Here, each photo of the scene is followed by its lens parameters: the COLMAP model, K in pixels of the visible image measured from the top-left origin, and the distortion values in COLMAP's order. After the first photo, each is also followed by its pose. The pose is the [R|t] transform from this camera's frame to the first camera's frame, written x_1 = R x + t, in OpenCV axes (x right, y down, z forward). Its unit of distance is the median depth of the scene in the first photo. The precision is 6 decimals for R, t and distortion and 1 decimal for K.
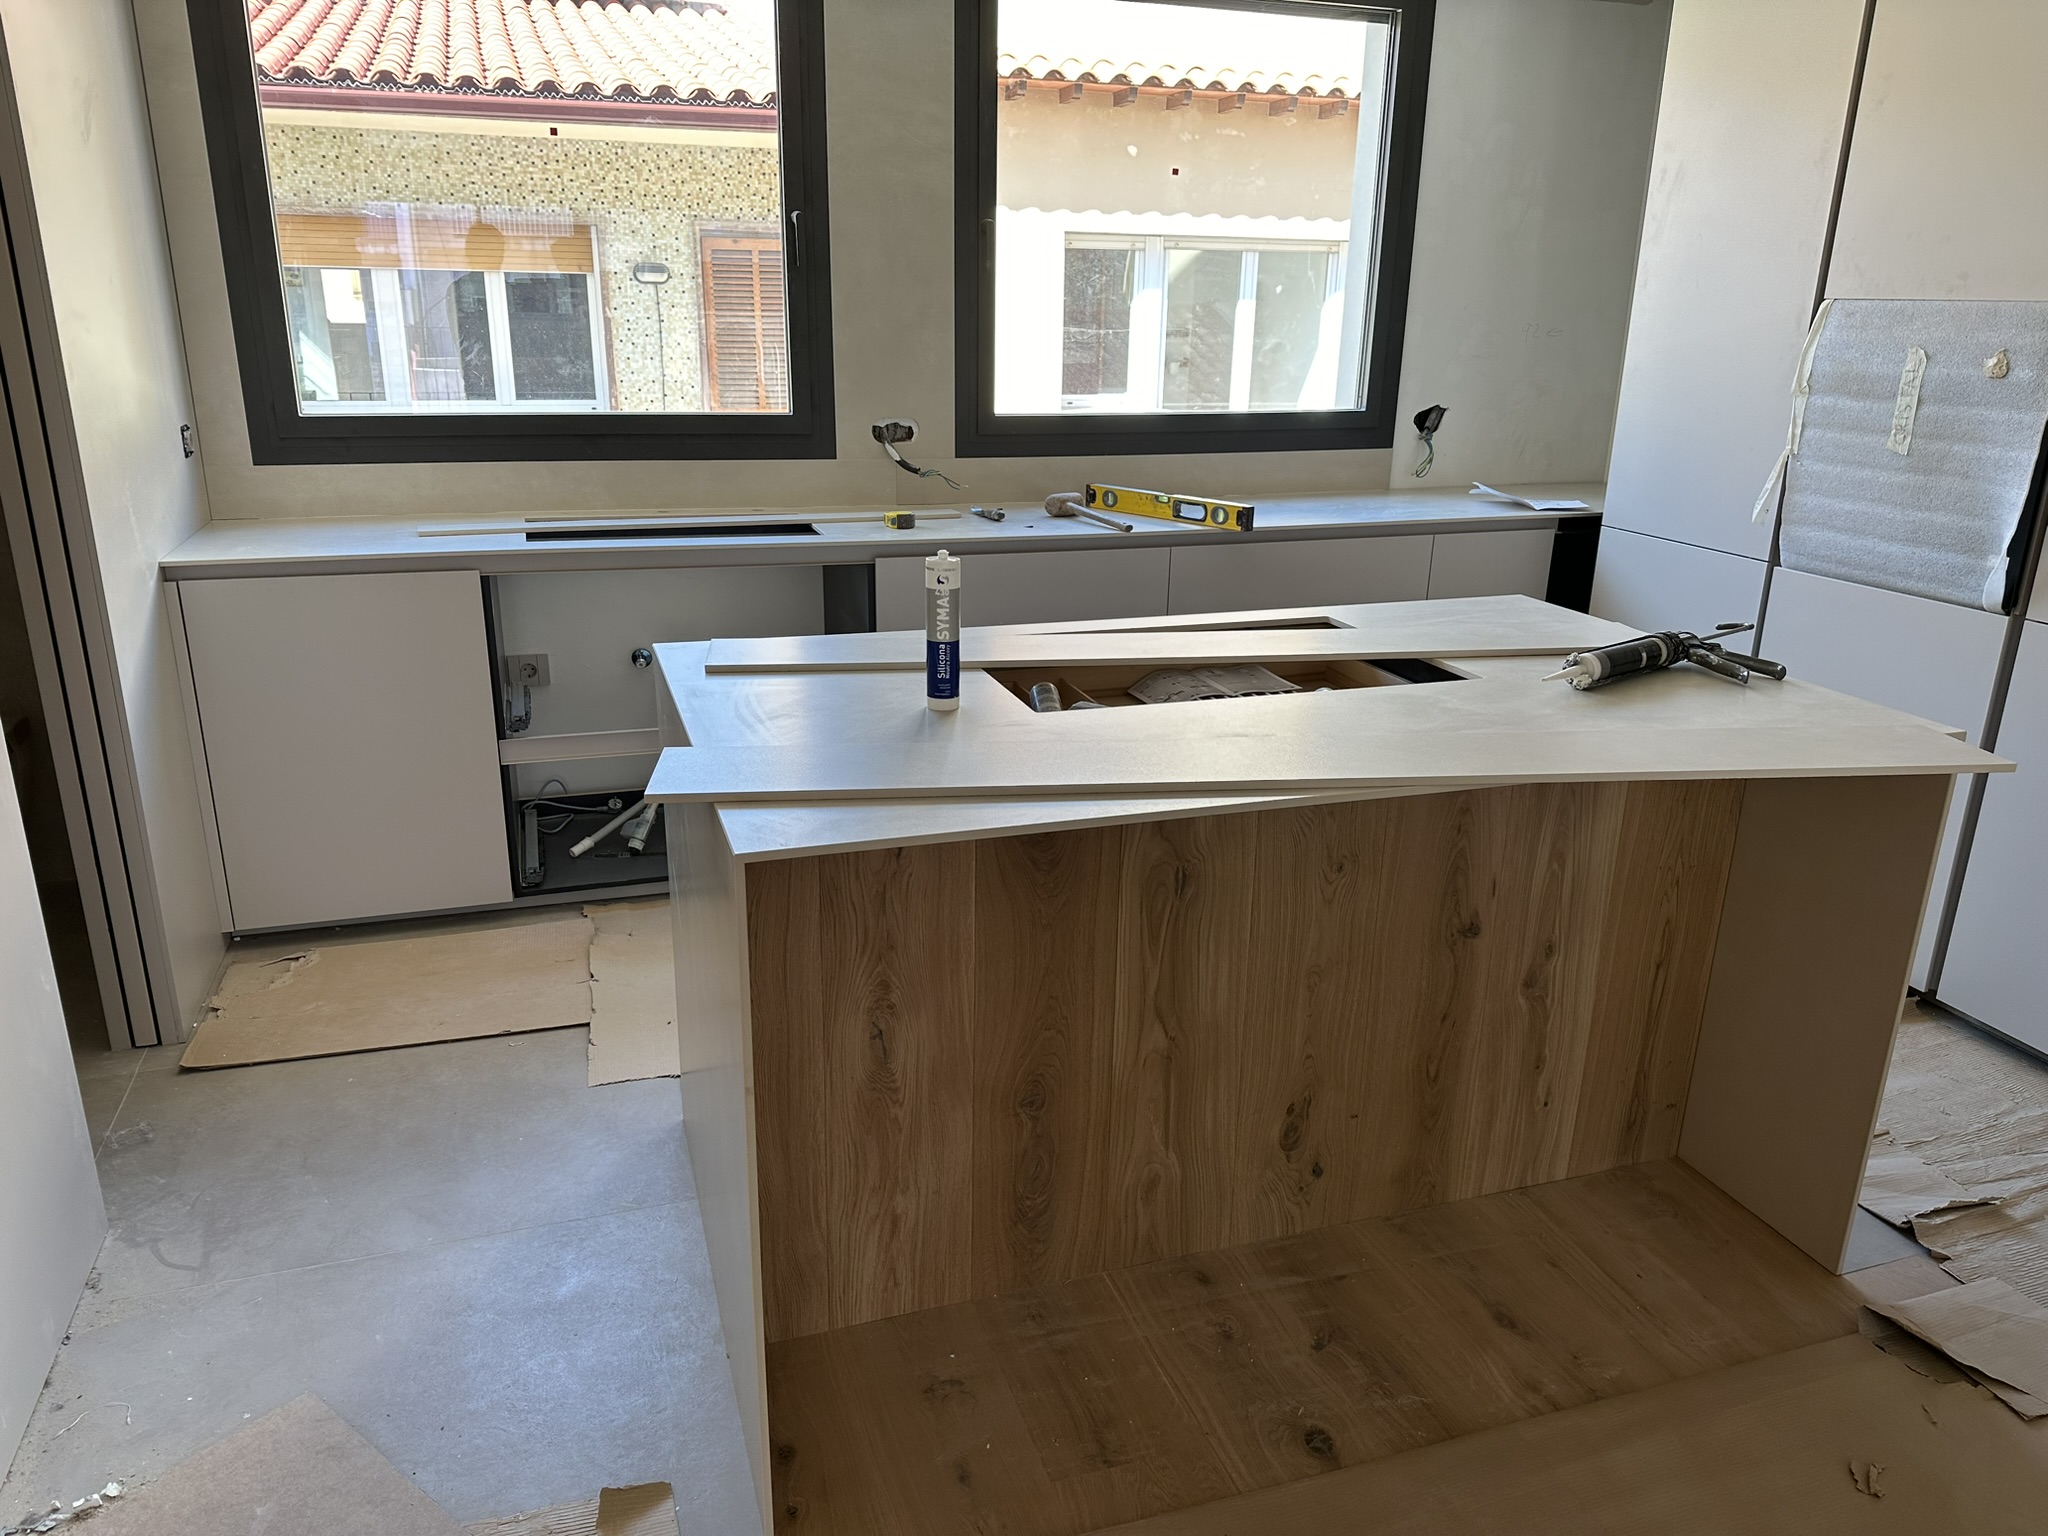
lens RADIAL K [[1443.8, 0, 1021.6], [0, 1443.8, 772.5], [0, 0, 1]] dist [-0.009831, -0.001333]
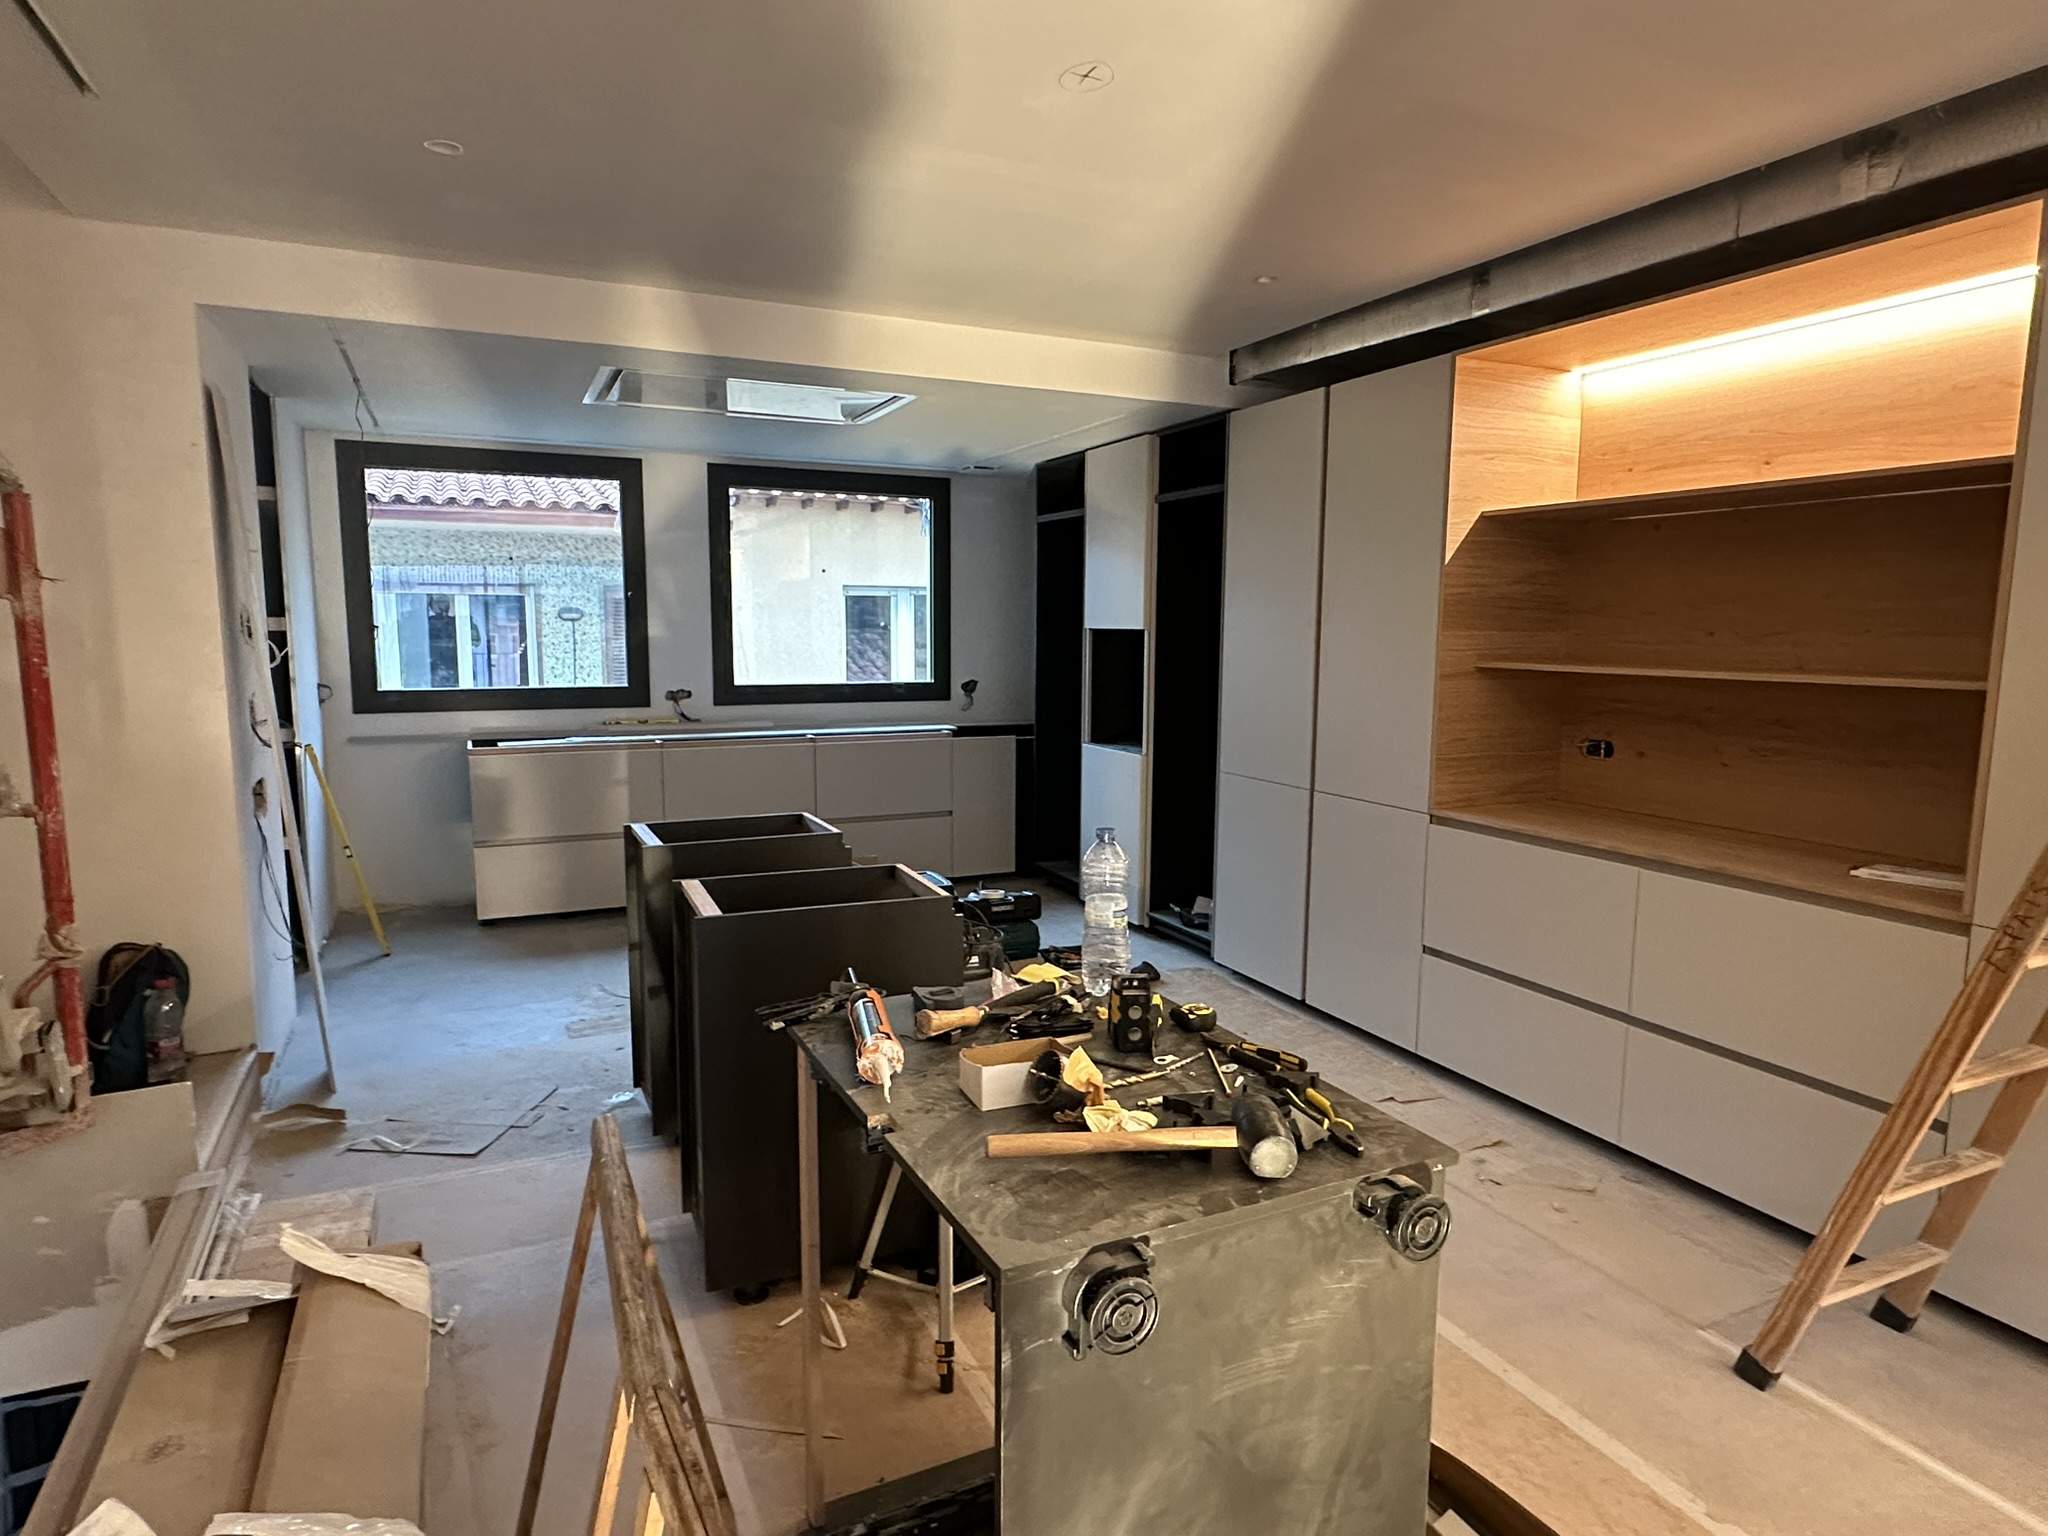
lens RADIAL K [[1189.1, 0, 1026.7], [0, 1189.1, 766.9], [0, 0, 1]] dist [0.003075, 0.000387]
pose [[0.992805, -0.023579, 0.117398, 0.088177], [0.046086, 0.980139, -0.192882, 0.096623], [-0.110518, 0.196905, 0.974174, -0.307516]]
